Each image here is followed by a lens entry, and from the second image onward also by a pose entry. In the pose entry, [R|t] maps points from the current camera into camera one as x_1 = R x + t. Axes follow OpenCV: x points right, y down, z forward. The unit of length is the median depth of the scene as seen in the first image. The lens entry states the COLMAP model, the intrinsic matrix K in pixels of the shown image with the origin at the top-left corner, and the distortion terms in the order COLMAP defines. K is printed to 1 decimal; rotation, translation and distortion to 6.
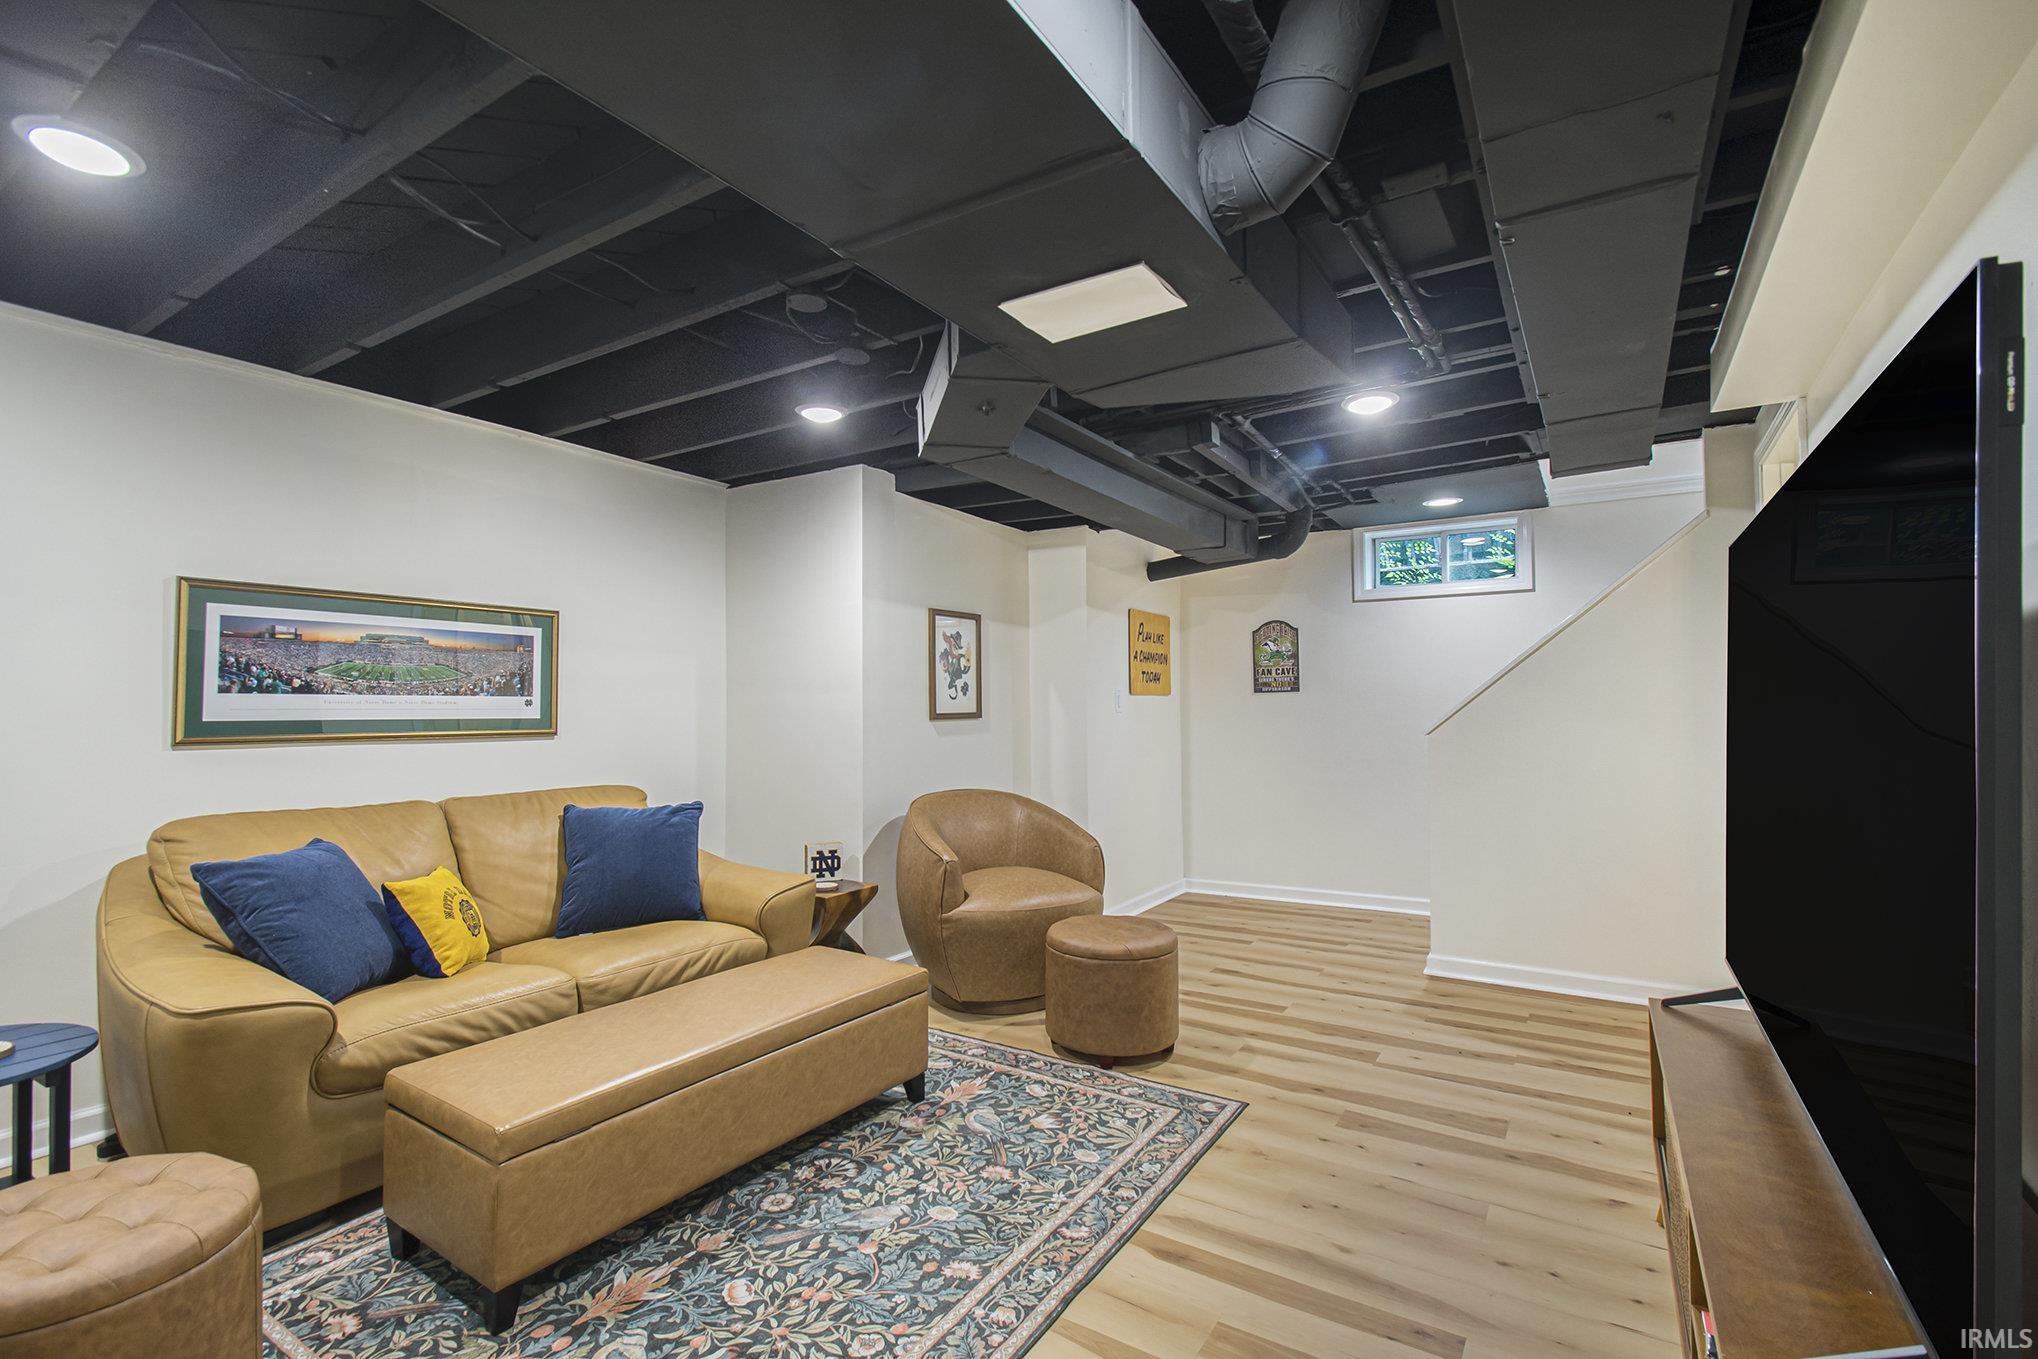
lens RADIAL K [[927.5, 0, 1004.0], [0, 927.5, 685.6], [0, 0, 1]] dist [-0.002824, -0.000252]
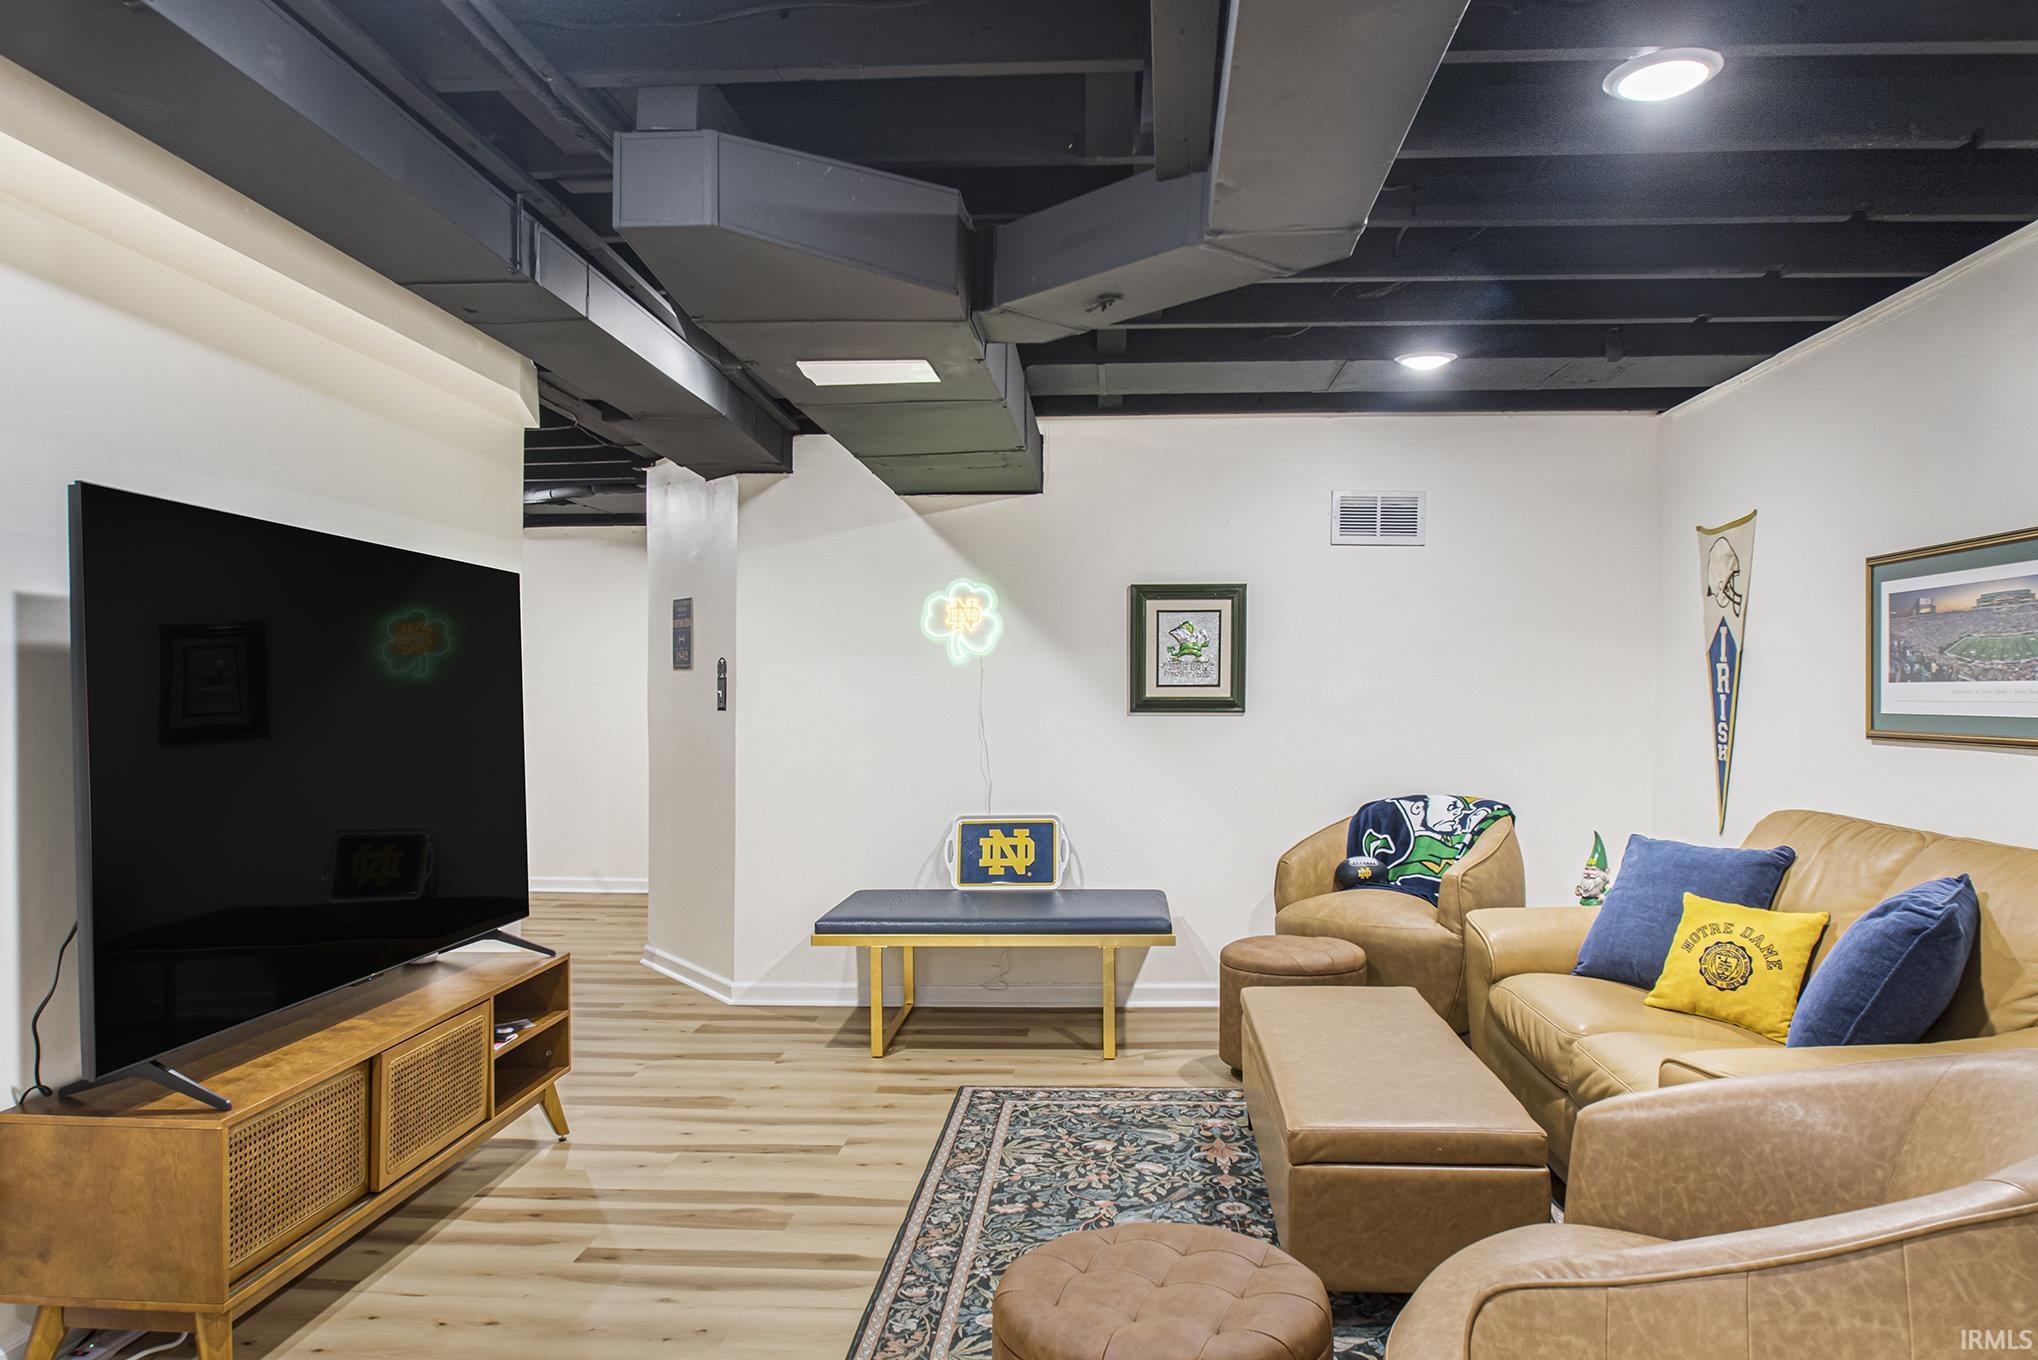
lens RADIAL K [[1367.8, 0, 1017.7], [0, 1367.8, 688.4], [0, 0, 1]] dist [0.003788, 0.000740]
pose [[-0.874391, 0.004366, -0.485202, 0.718335], [0.017749, 0.999578, -0.022991, 0.039862], [0.484897, -0.028715, -0.874100, 2.374996]]
